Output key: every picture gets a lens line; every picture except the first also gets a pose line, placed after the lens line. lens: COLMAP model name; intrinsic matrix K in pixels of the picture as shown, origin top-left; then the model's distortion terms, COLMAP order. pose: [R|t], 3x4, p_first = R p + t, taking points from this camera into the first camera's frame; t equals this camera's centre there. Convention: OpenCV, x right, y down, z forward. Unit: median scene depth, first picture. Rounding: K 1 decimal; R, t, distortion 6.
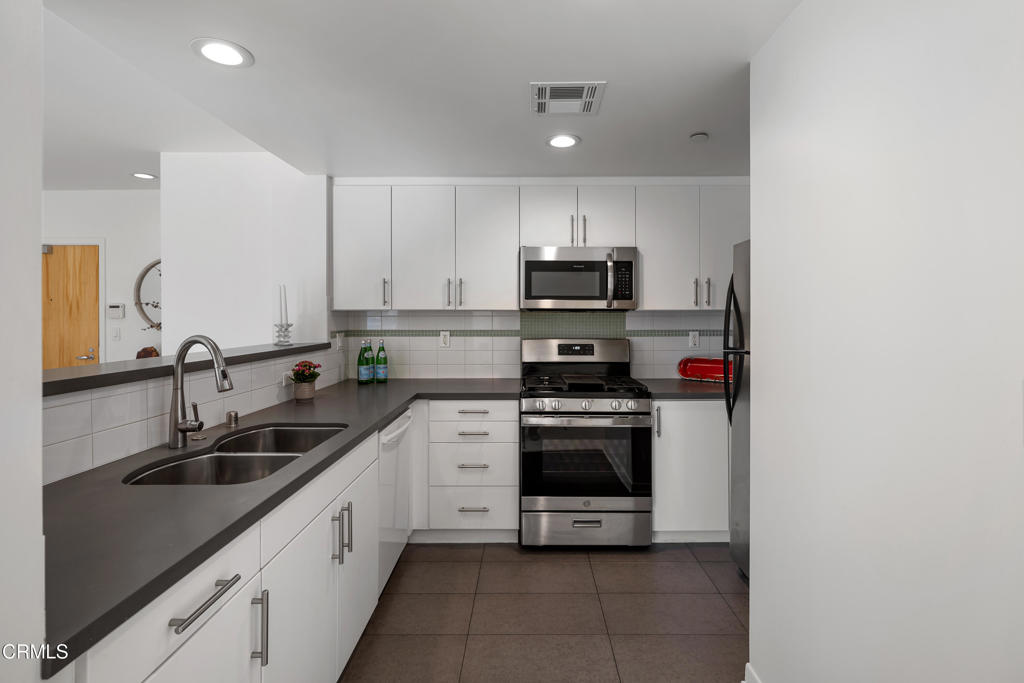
lens RADIAL K [[511.7, 0, 510.0], [0, 511.7, 311.5], [0, 0, 1]] dist [0.001785, 0.000338]
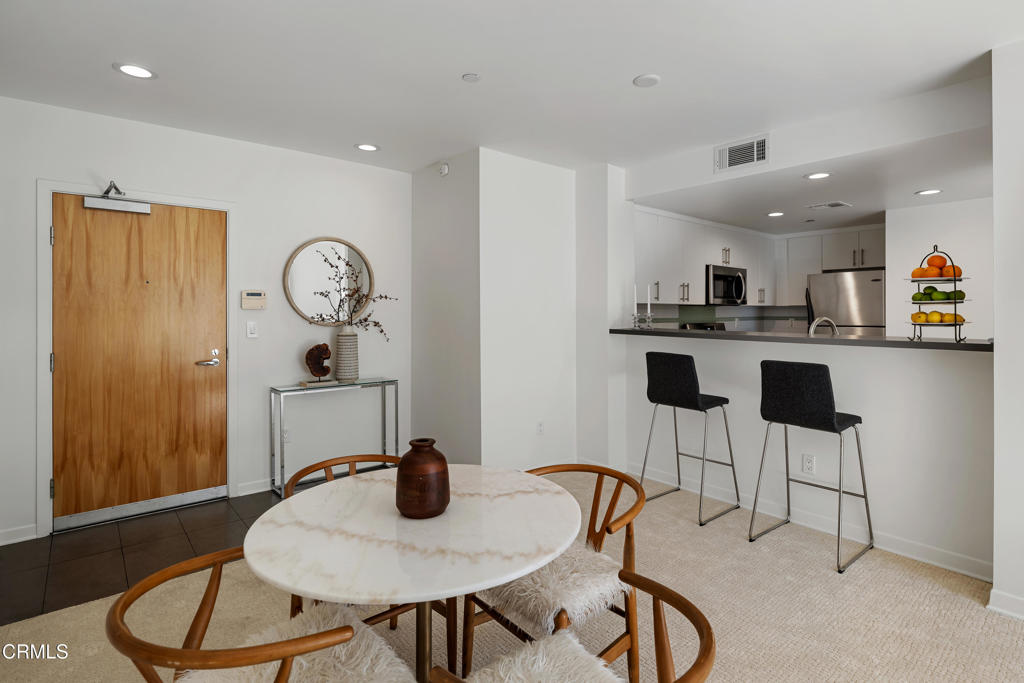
lens RADIAL K [[511.7, 0, 510.0], [0, 511.7, 311.5], [0, 0, 1]] dist [0.001785, 0.000338]
pose [[0.744429, 0.001970, 0.667699, -1.000655], [-0.009503, 0.999926, 0.007645, 0.006947], [-0.667634, -0.012036, 0.744393, 0.163402]]
